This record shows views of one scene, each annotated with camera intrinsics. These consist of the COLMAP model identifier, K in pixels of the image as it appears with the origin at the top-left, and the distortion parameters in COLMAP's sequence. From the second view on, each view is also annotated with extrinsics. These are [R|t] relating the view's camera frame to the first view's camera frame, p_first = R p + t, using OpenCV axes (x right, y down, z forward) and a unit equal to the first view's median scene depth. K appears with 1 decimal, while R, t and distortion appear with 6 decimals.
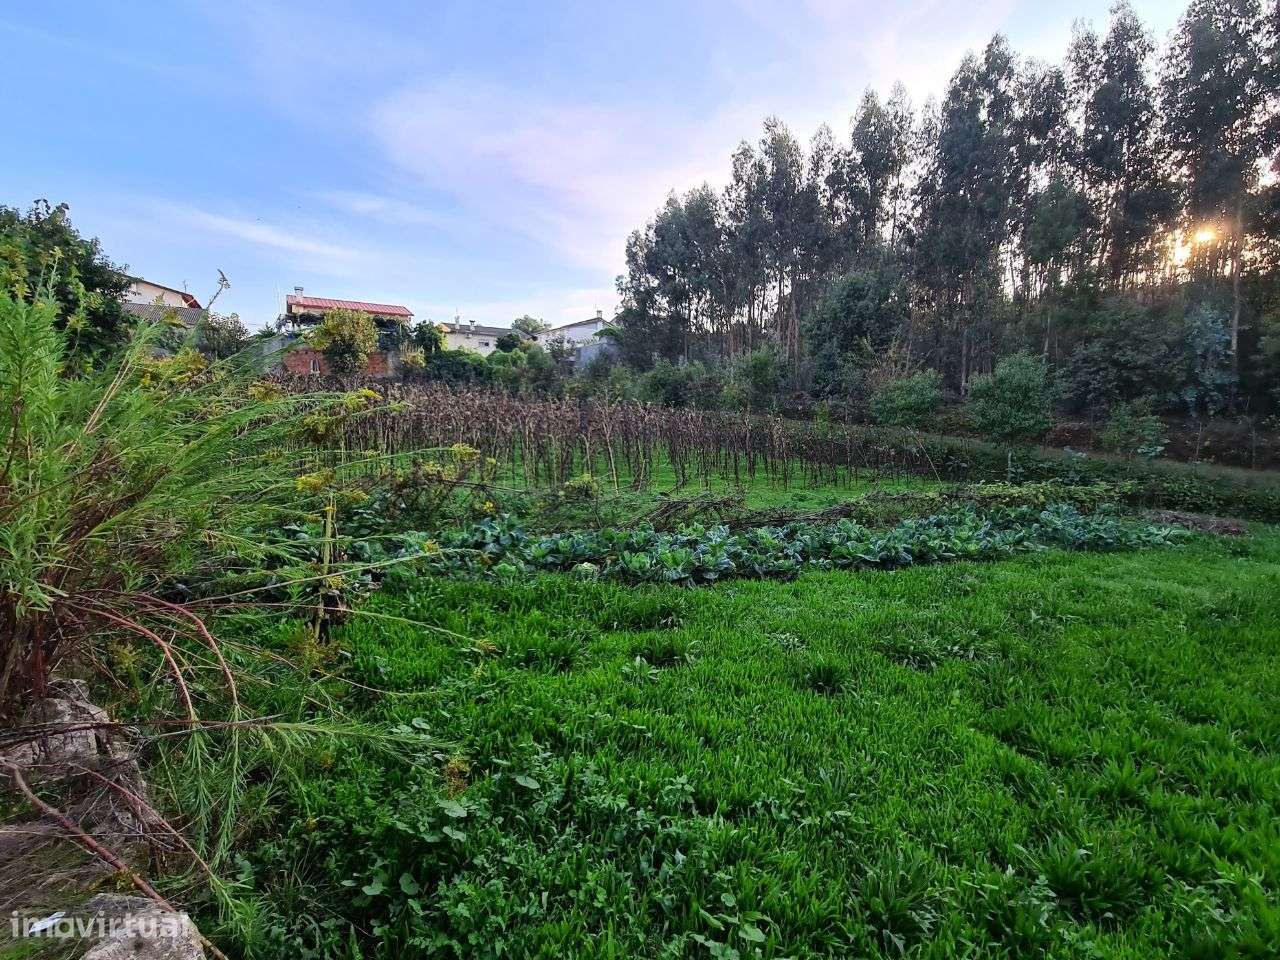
lens RADIAL K [[536.0, 0, 646.5], [0, 536.0, 471.5], [0, 0, 1]] dist [-0.007977, -0.000109]
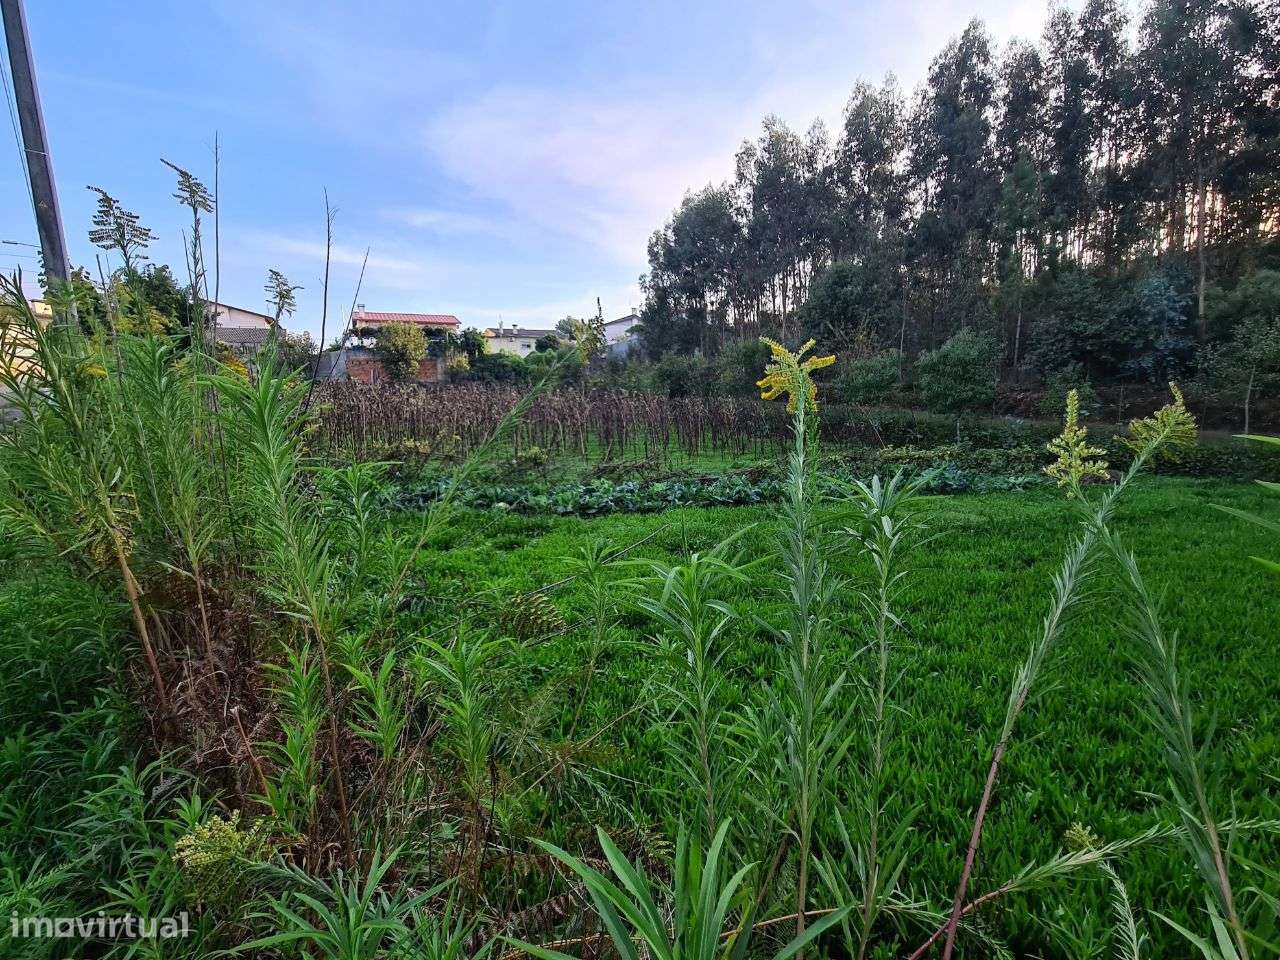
lens RADIAL K [[519.0, 0, 632.7], [0, 519.0, 467.0], [0, 0, 1]] dist [-0.007392, -0.000159]
pose [[0.993745, -0.029462, -0.107713, 0.083942], [0.030470, 0.999506, 0.007724, 0.016478], [0.107432, -0.010958, 0.994152, -0.073166]]
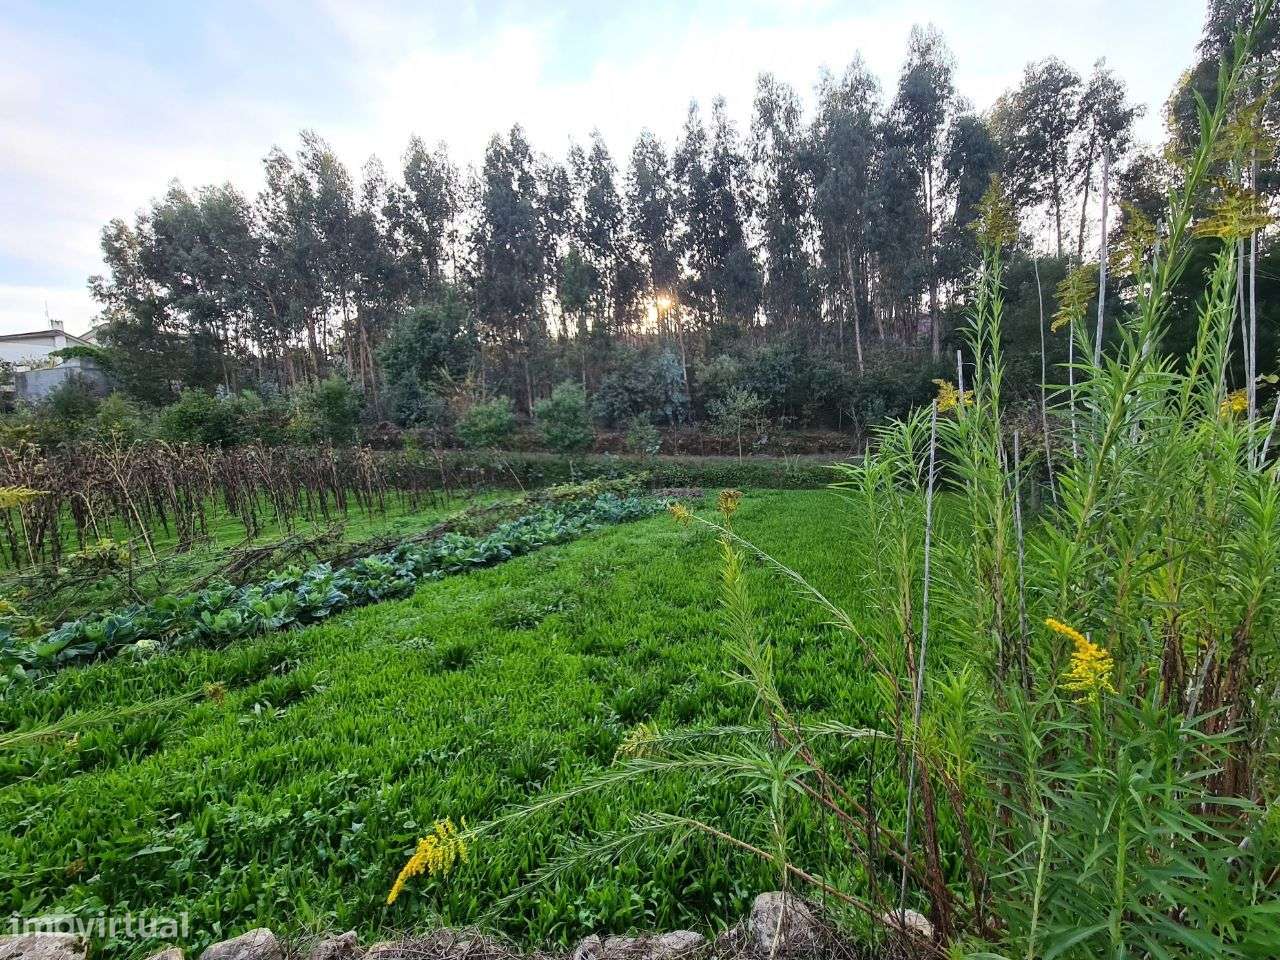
lens RADIAL K [[532.8, 0, 642.4], [0, 532.8, 459.9], [0, 0, 1]] dist [-0.001943, 0.007117]
pose [[0.742599, -0.095333, 0.662916, -0.013224], [0.142984, 0.989564, -0.017864, 0.005235], [-0.654295, 0.108052, 0.748480, -0.025816]]
